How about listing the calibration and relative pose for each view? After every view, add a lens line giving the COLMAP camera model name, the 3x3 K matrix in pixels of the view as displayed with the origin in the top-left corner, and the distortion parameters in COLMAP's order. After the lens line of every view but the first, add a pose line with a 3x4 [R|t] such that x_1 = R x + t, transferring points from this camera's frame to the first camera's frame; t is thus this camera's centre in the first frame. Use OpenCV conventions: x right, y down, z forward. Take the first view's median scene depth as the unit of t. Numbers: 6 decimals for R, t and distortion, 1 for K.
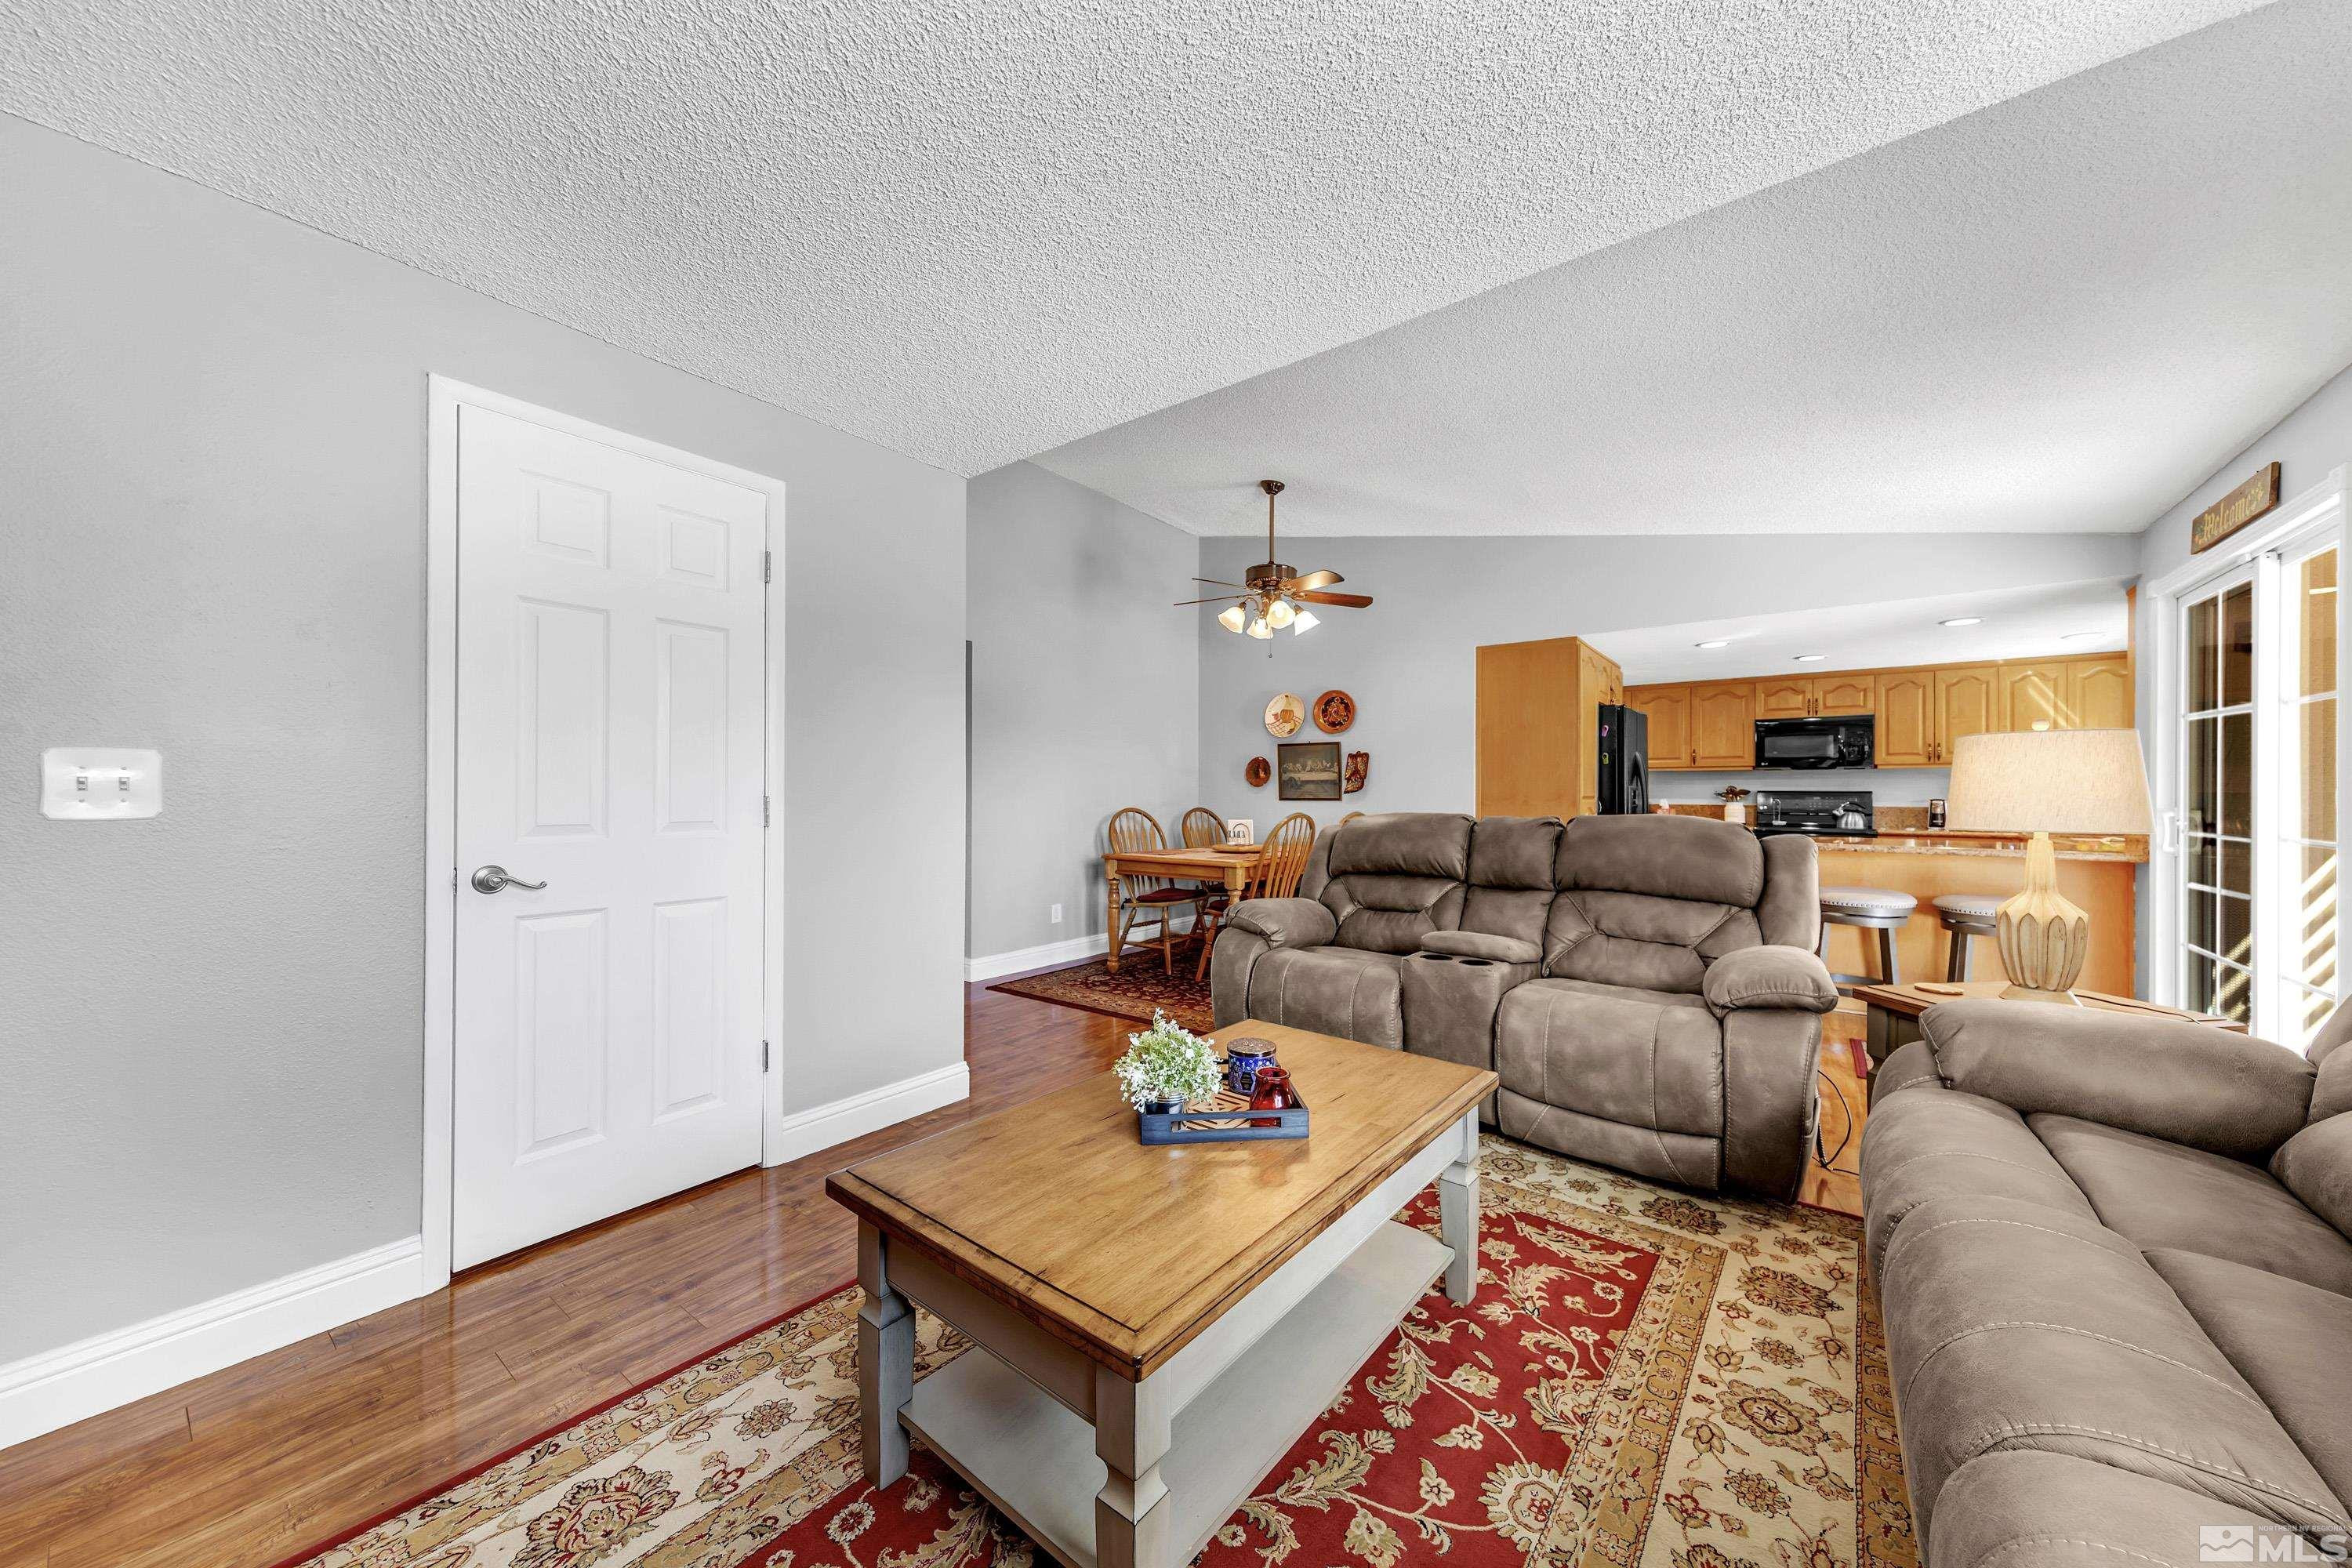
lens RADIAL K [[824.6, 0, 1197.1], [0, 824.6, 790.7], [0, 0, 1]] dist [0.008232, 0.000048]
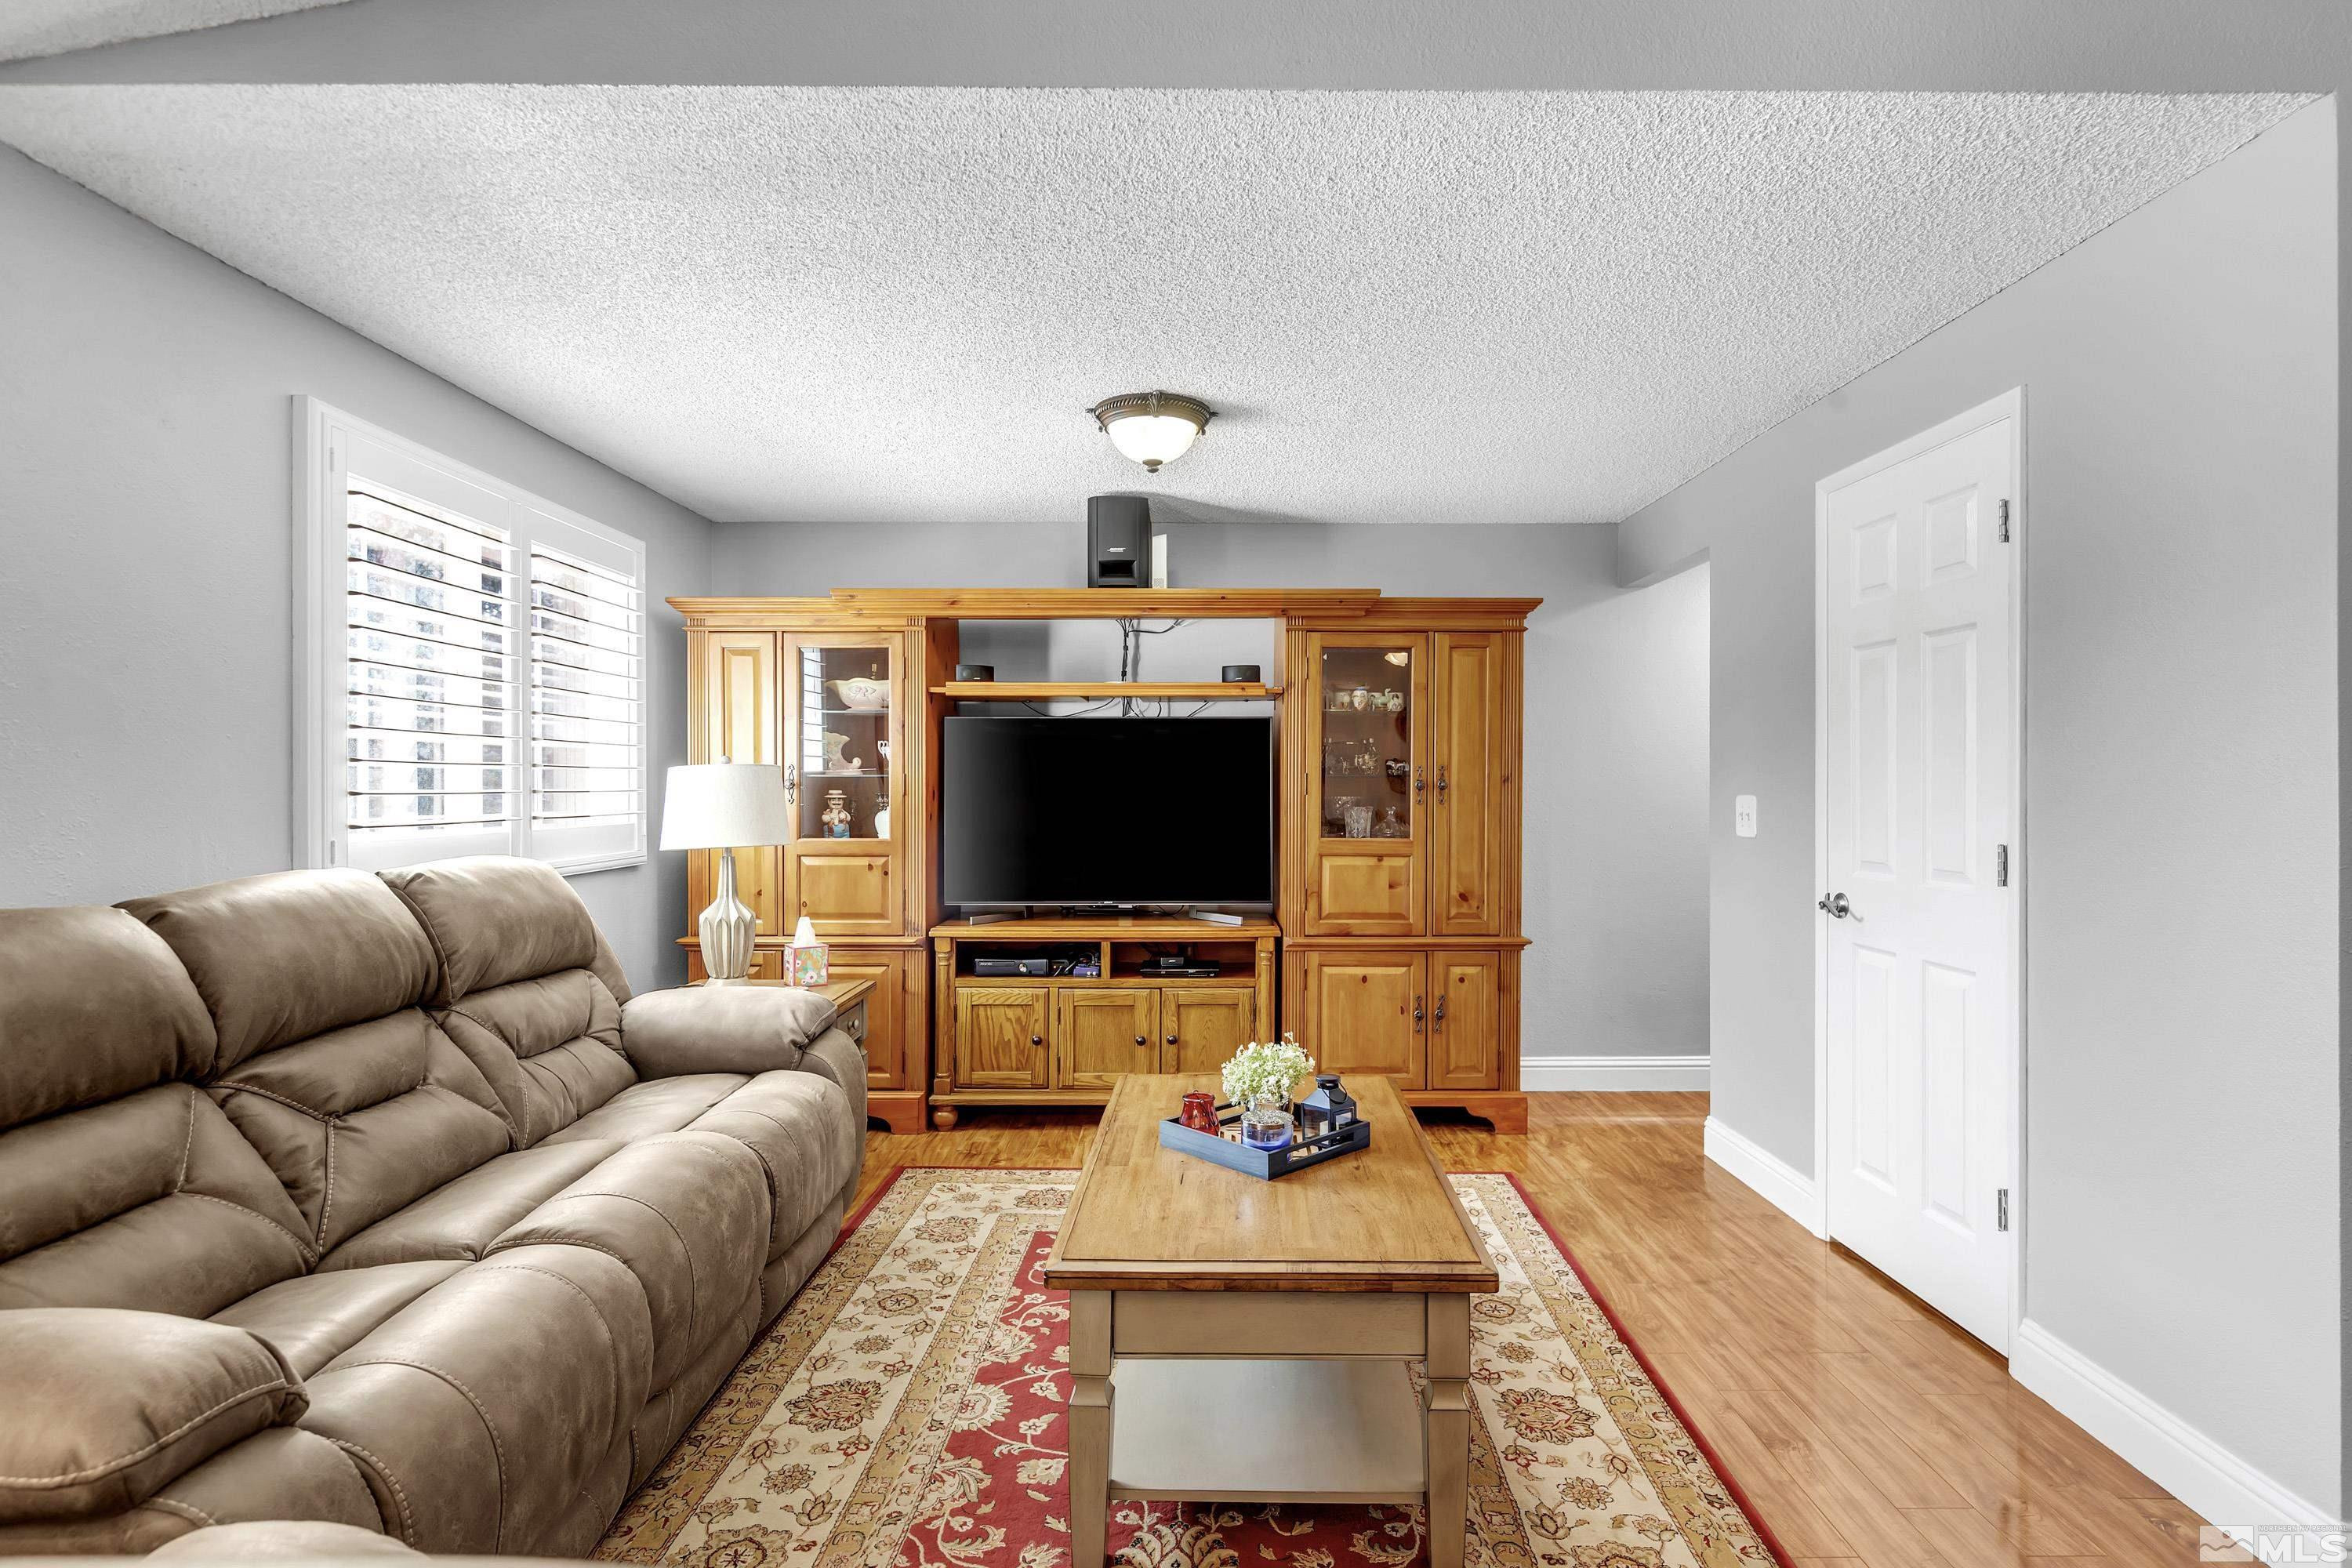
lens RADIAL K [[1182.4, 0, 1204.2], [0, 1182.4, 789.1], [0, 0, 1]] dist [0.006554, 0.000583]
pose [[-0.797564, 0.001675, -0.603232, 0.790417], [-0.000533, 0.999994, 0.003482, -0.053522], [0.603234, 0.003099, -0.797558, 1.729533]]
